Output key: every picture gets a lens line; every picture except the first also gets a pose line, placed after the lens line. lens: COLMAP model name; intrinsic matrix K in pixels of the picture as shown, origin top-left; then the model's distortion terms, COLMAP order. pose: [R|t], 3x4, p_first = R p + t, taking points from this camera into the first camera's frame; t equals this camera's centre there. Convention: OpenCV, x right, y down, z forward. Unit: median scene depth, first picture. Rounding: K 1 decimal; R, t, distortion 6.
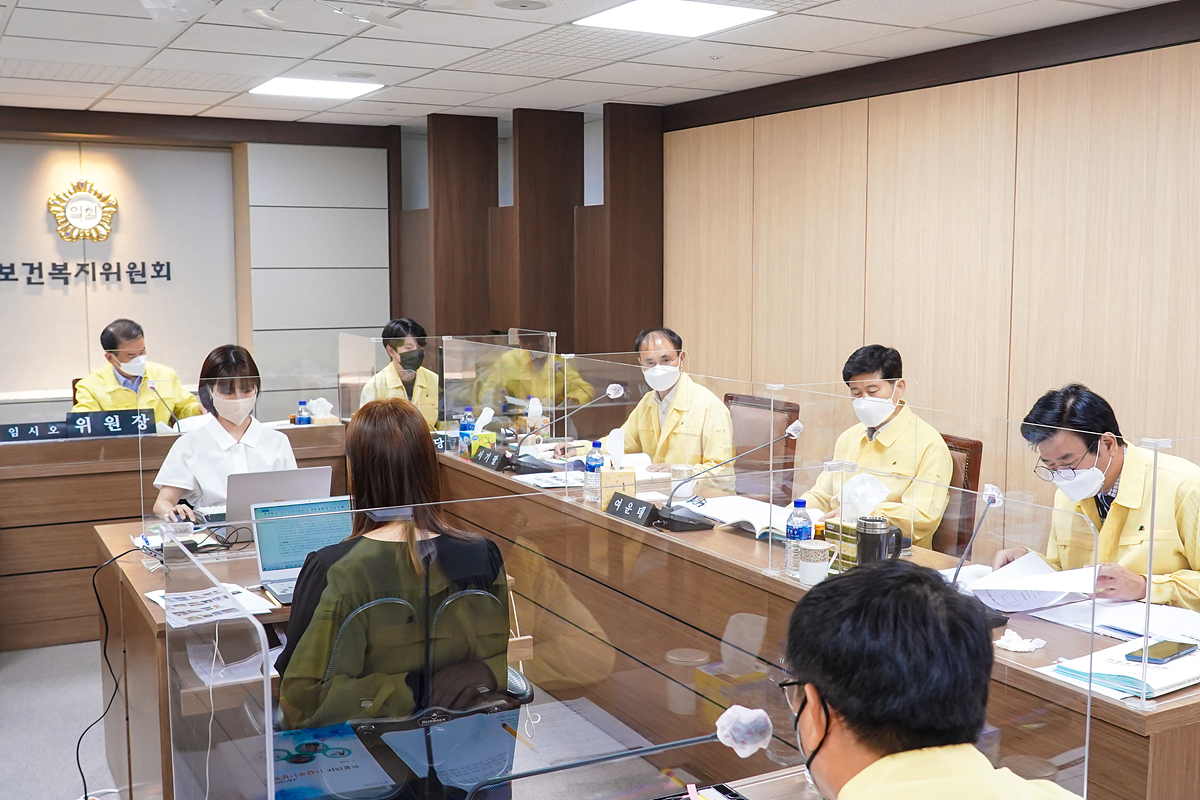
lens RADIAL K [[1249.2, 0, 600.0], [0, 1249.2, 400.0], [0, 0, 1]] dist [-0.006807, -0.007803]
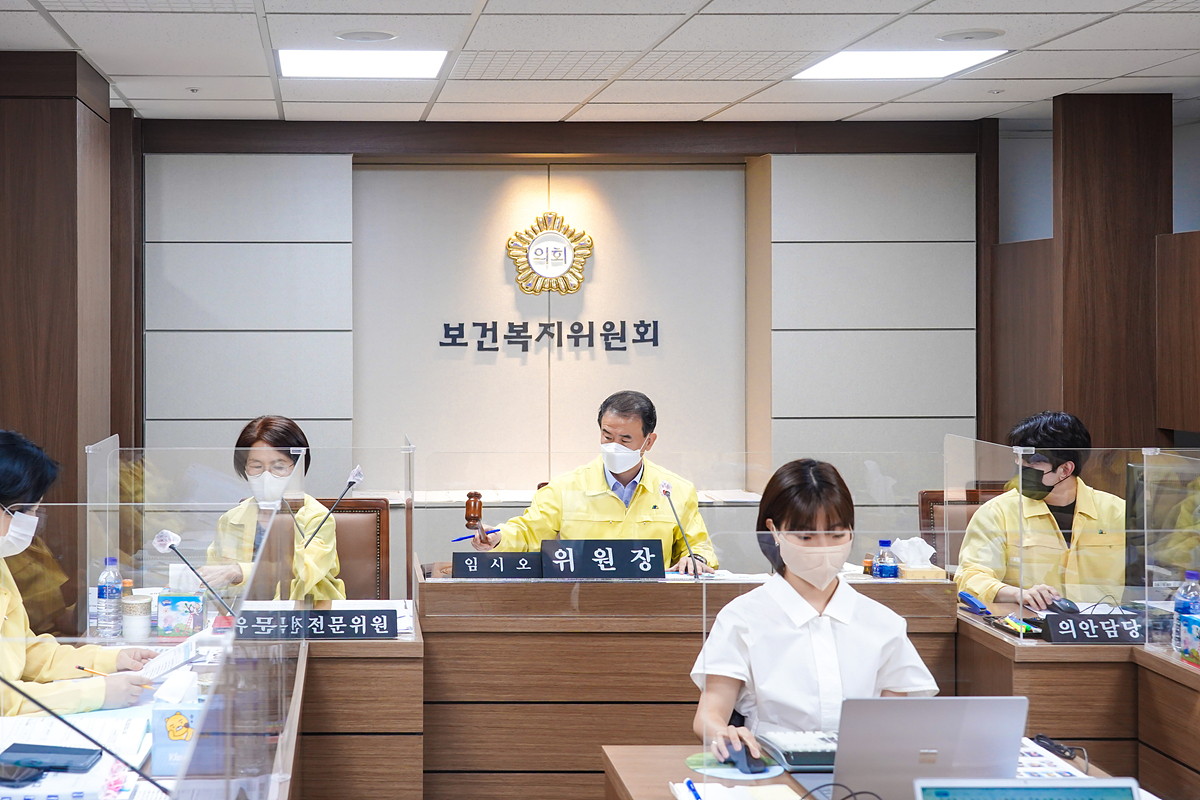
lens RADIAL K [[1577.4, 0, 350.3], [0, 1577.4, 298.2], [0, 0, 1]] dist [0.012683, 0.048773]
pose [[0.882005, -0.009026, -0.471154, -0.070707], [-0.048354, 0.992806, -0.109538, -0.014565], [0.468753, 0.119396, 0.875223, 0.109765]]
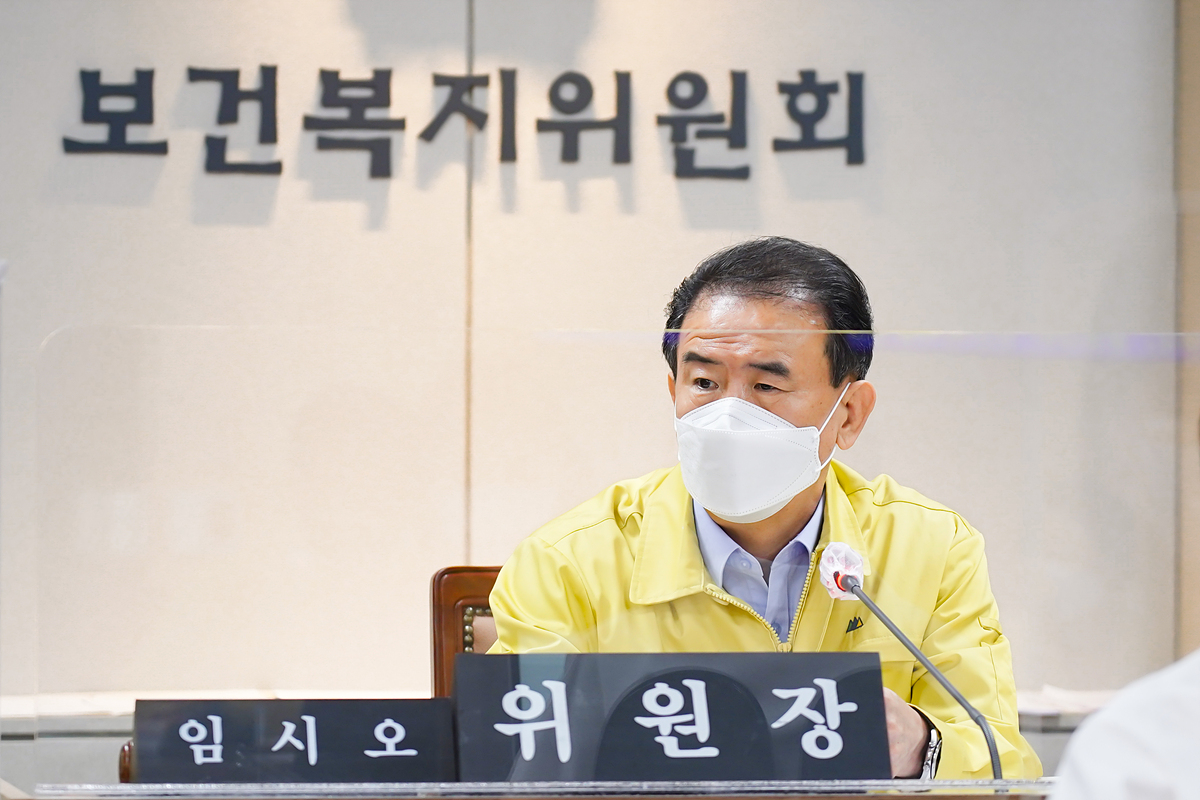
lens RADIAL K [[6107.1, 0, 688.7], [0, 6107.1, 400.3], [0, 0, 1]] dist [0.032759, 0.403235]
pose [[0.947809, 0.003452, -0.318819, -0.062047], [-0.037918, 0.994066, -0.101960, 0.043693], [0.316575, 0.108727, 0.942316, 0.079429]]
